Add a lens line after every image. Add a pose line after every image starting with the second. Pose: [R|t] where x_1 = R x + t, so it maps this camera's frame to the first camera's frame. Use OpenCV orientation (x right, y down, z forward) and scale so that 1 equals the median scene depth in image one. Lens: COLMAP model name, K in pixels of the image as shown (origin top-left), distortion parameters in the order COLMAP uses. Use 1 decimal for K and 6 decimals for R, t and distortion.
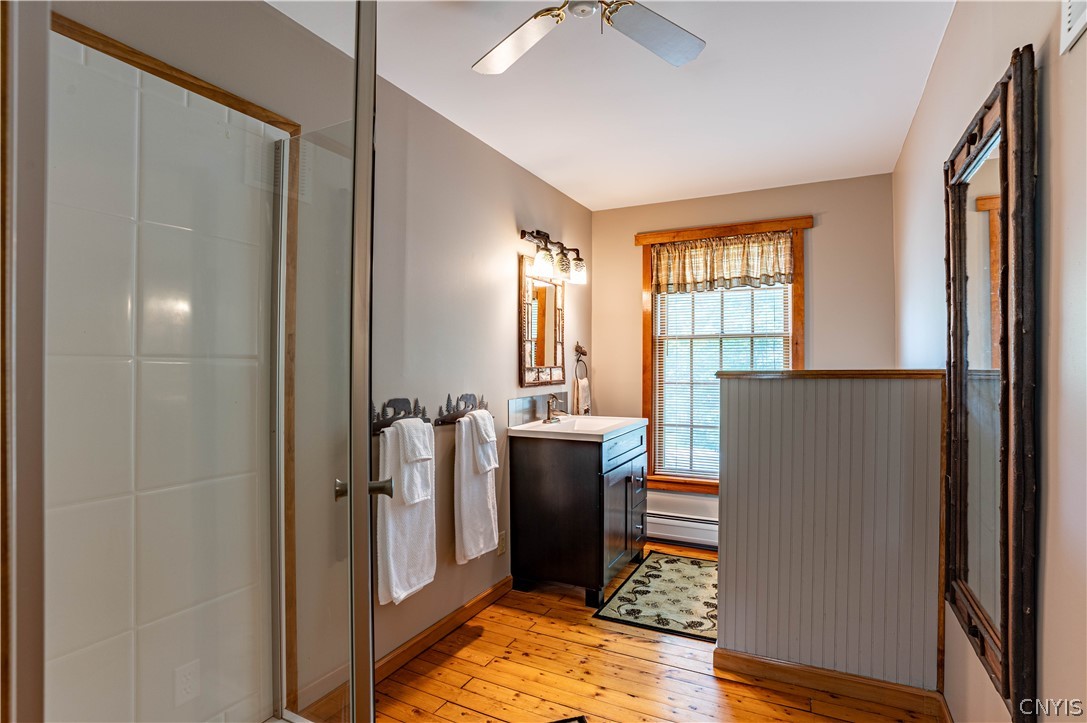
lens RADIAL K [[541.1, 0, 547.7], [0, 541.1, 381.7], [0, 0, 1]] dist [-0.076268, 0.036391]
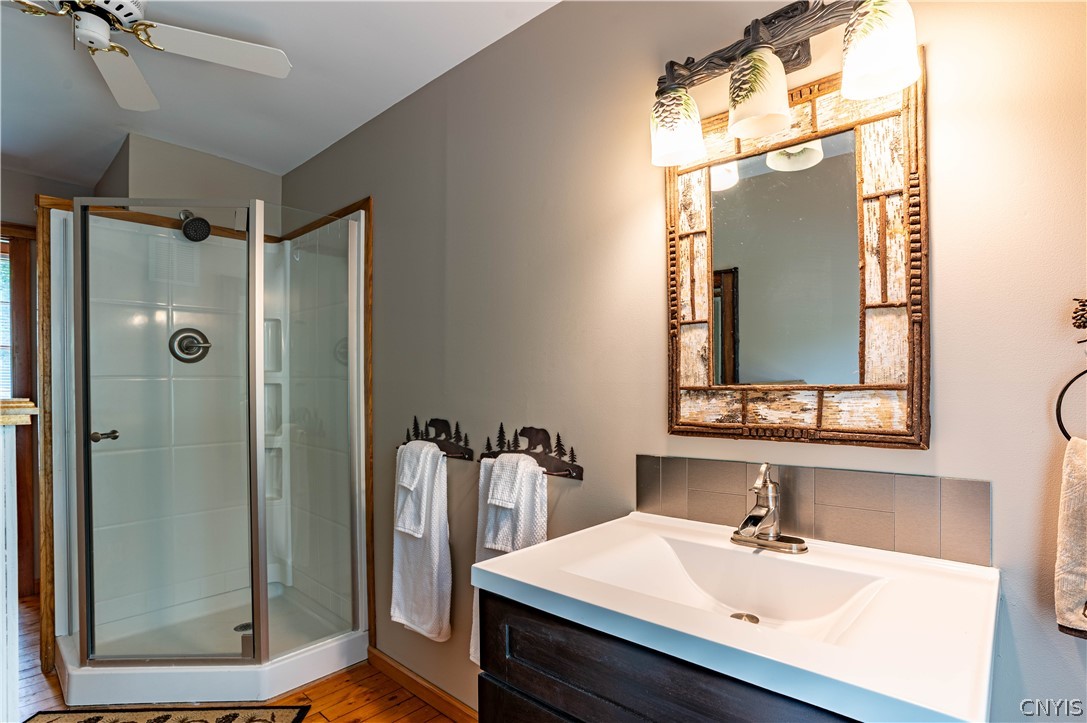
lens RADIAL K [[541.1, 0, 547.7], [0, 541.1, 381.7], [0, 0, 1]] dist [-0.076268, 0.036391]
pose [[-0.269667, -0.038091, -0.962200, 0.482384], [-0.052859, 0.998296, -0.024705, -0.017424], [0.961502, 0.044199, -0.271221, 1.211798]]
